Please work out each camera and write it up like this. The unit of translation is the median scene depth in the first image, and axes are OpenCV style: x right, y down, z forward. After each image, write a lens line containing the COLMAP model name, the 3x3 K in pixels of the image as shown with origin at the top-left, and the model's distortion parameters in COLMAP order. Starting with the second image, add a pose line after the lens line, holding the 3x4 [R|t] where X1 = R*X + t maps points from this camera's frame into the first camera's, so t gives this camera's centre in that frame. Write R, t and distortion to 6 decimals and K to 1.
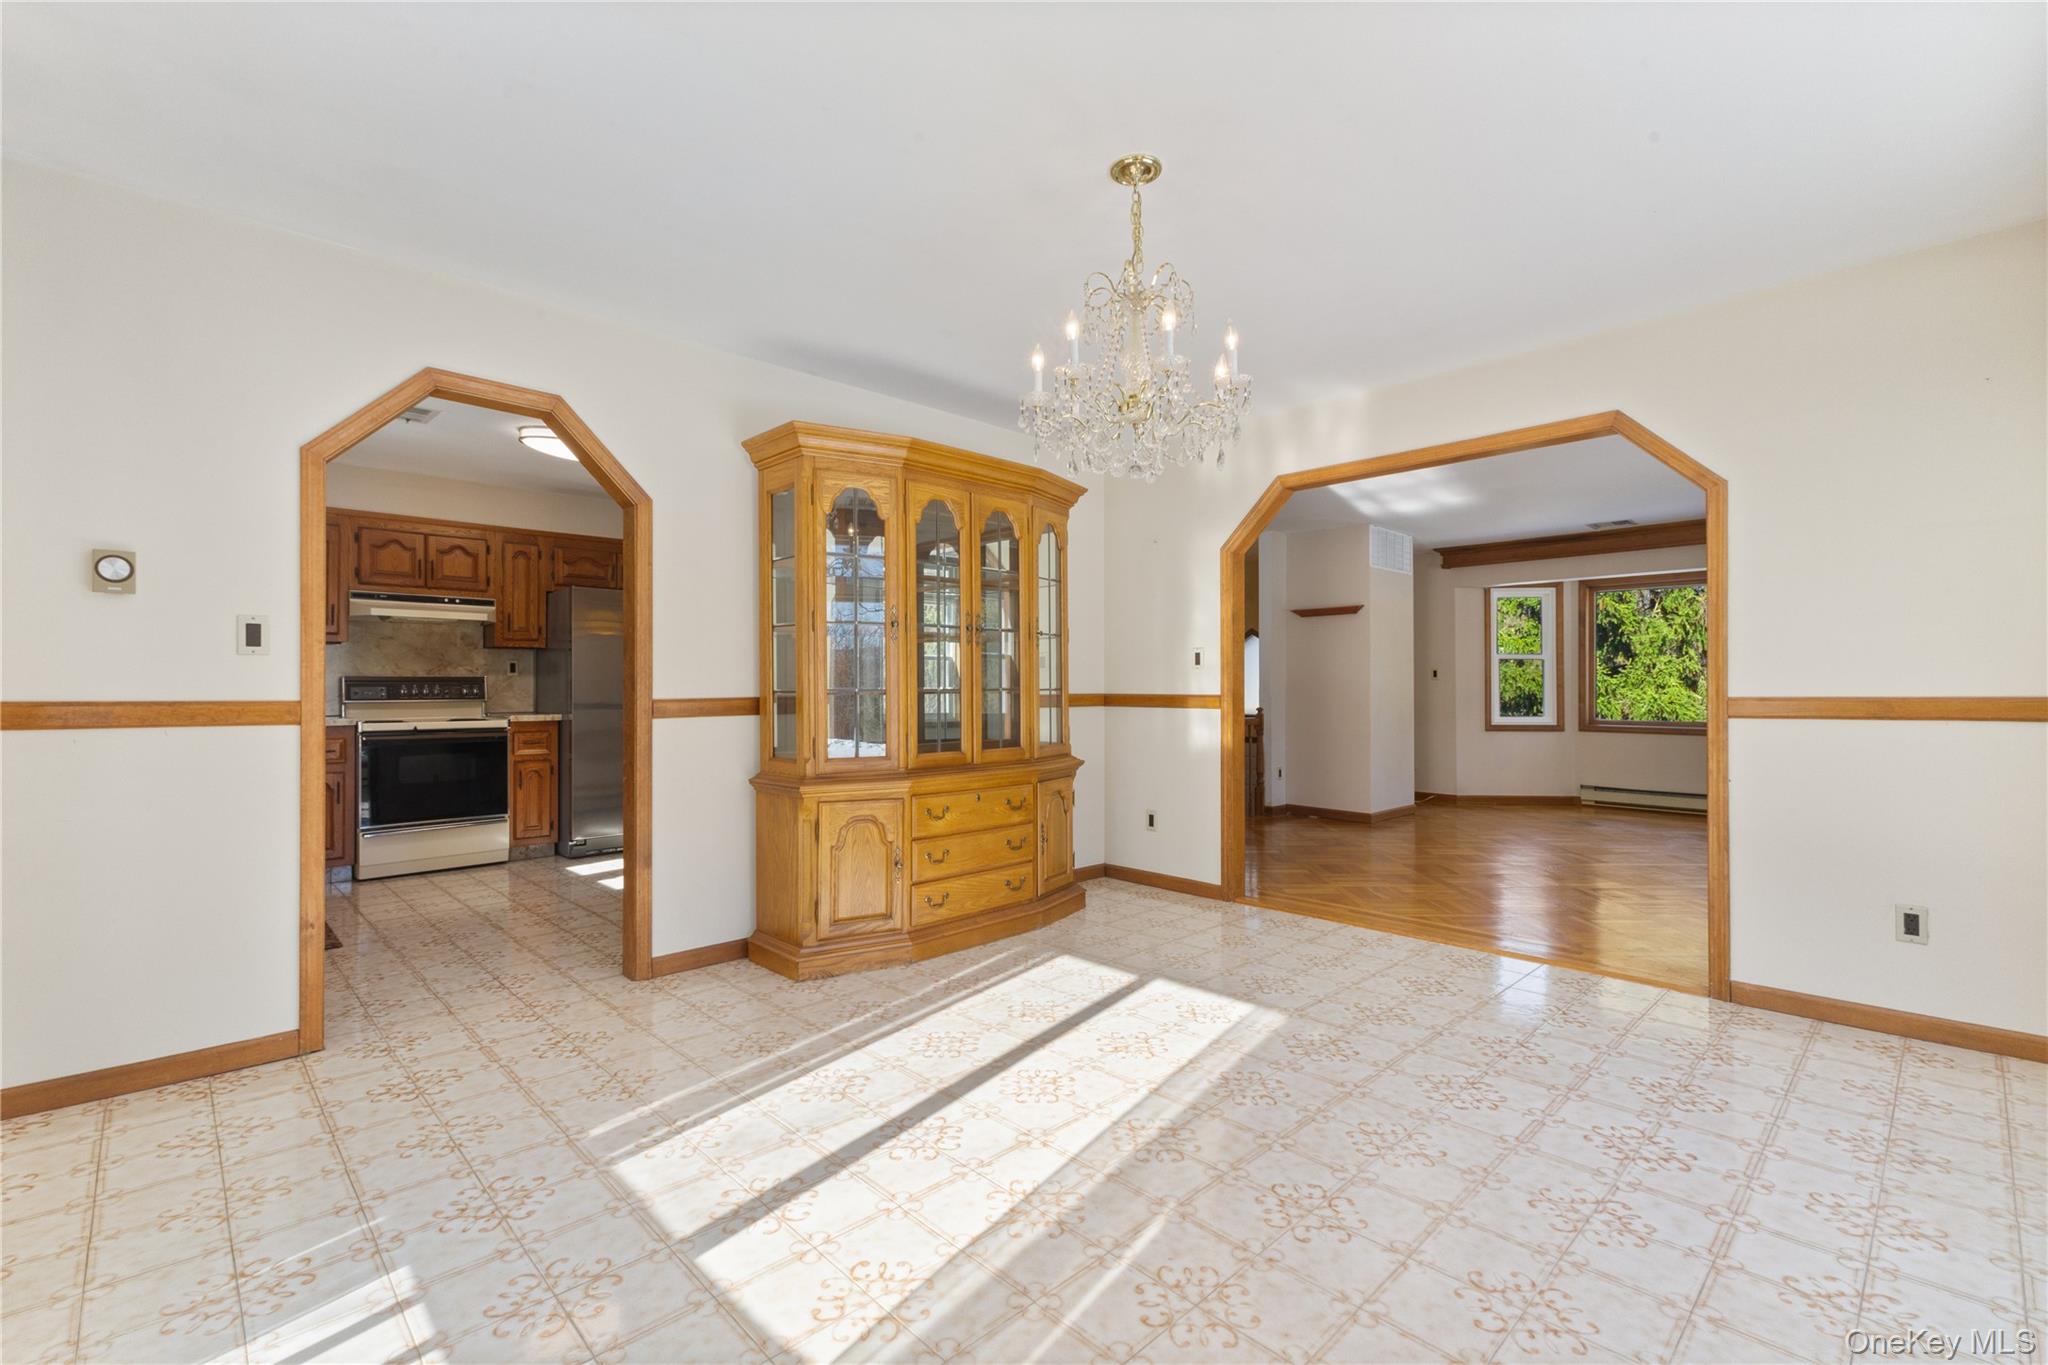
lens RADIAL K [[875.5, 0, 1023.9], [0, 875.5, 684.2], [0, 0, 1]] dist [0.002463, 0.000117]
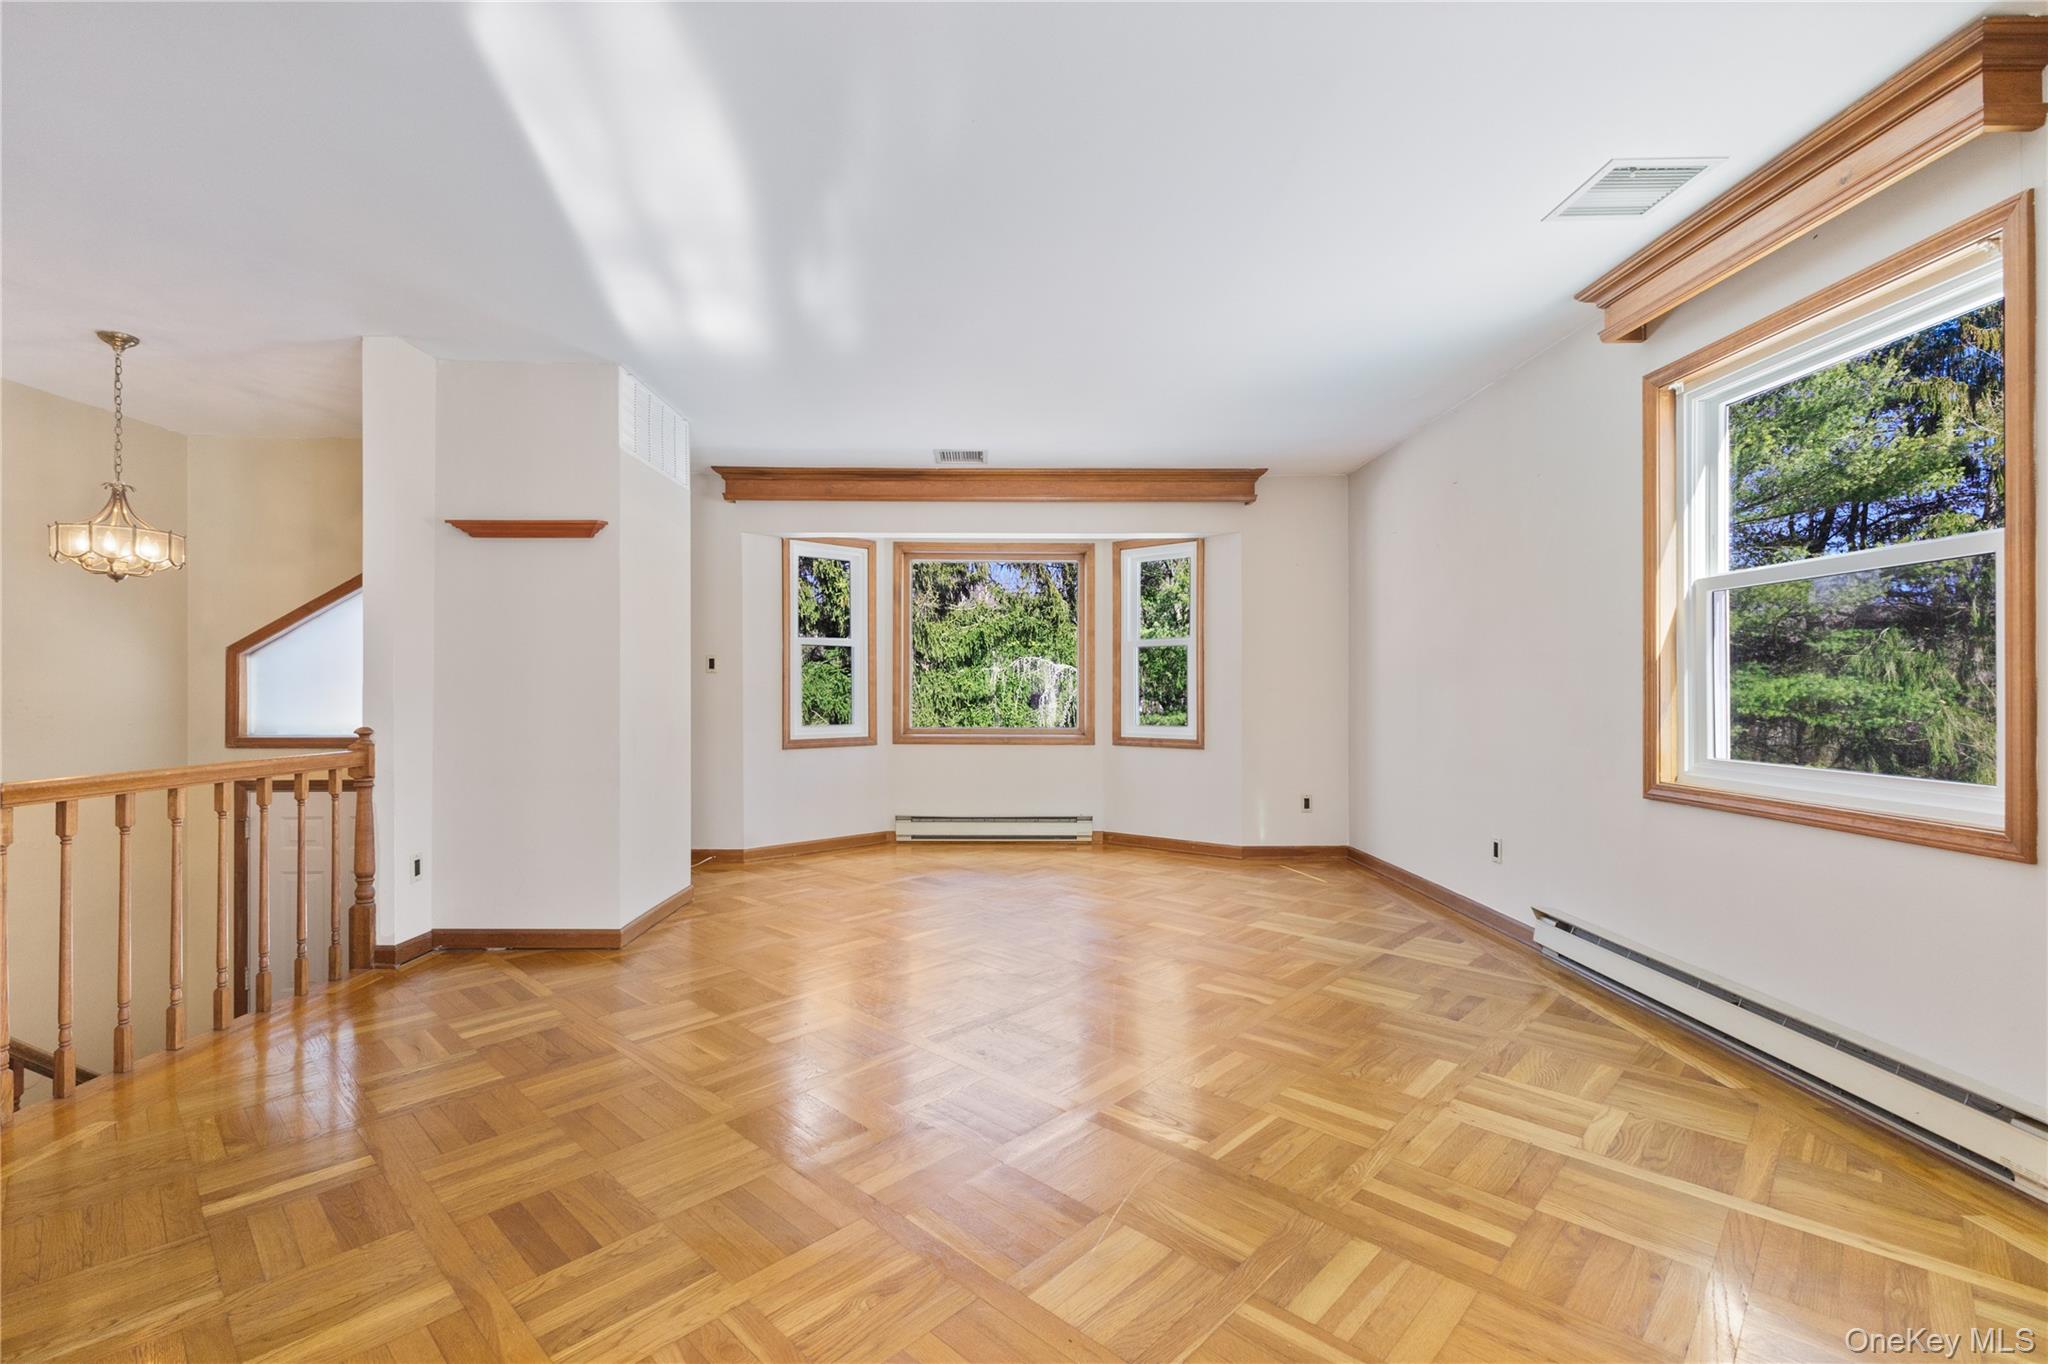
lens RADIAL K [[888.2, 0, 1024.5], [0, 888.2, 681.9], [0, 0, 1]] dist [-0.000528, -0.000074]
pose [[0.669100, 0.004895, 0.743157, 0.142604], [-0.002913, 0.999988, -0.003963, 0.003542], [-0.743167, 0.000487, 0.669106, 0.403695]]
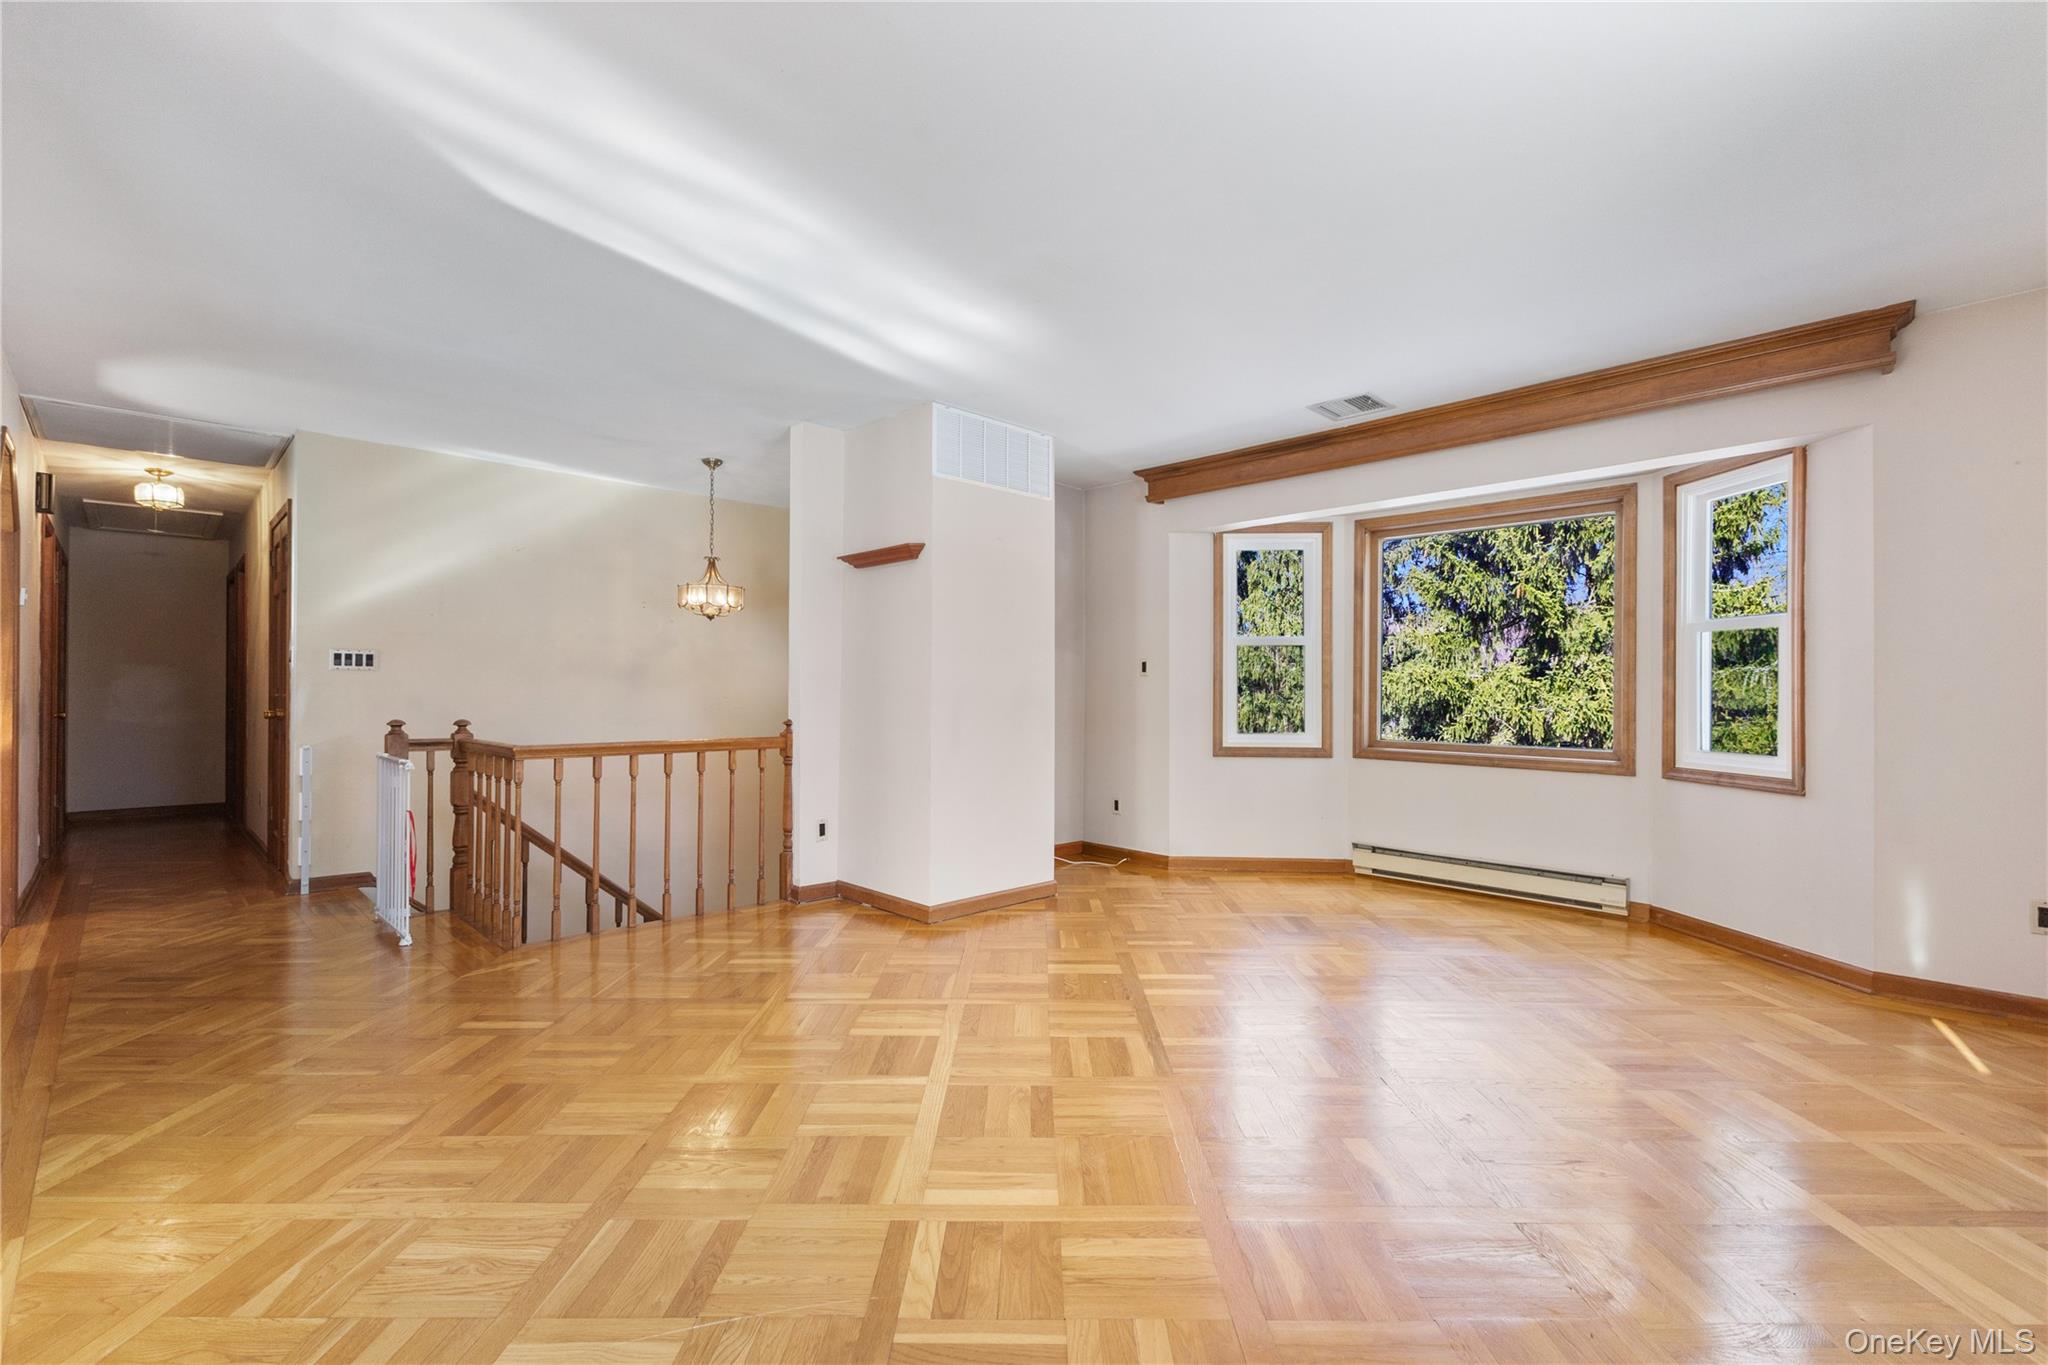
lens RADIAL K [[894.1, 0, 1032.7], [0, 894.1, 680.3], [0, 0, 1]] dist [-0.002922, -0.000317]
pose [[0.999781, 0.004751, 0.020386, 0.382486], [-0.004582, 0.999955, -0.008362, 0.003892], [-0.020424, 0.008267, 0.999757, 0.351393]]
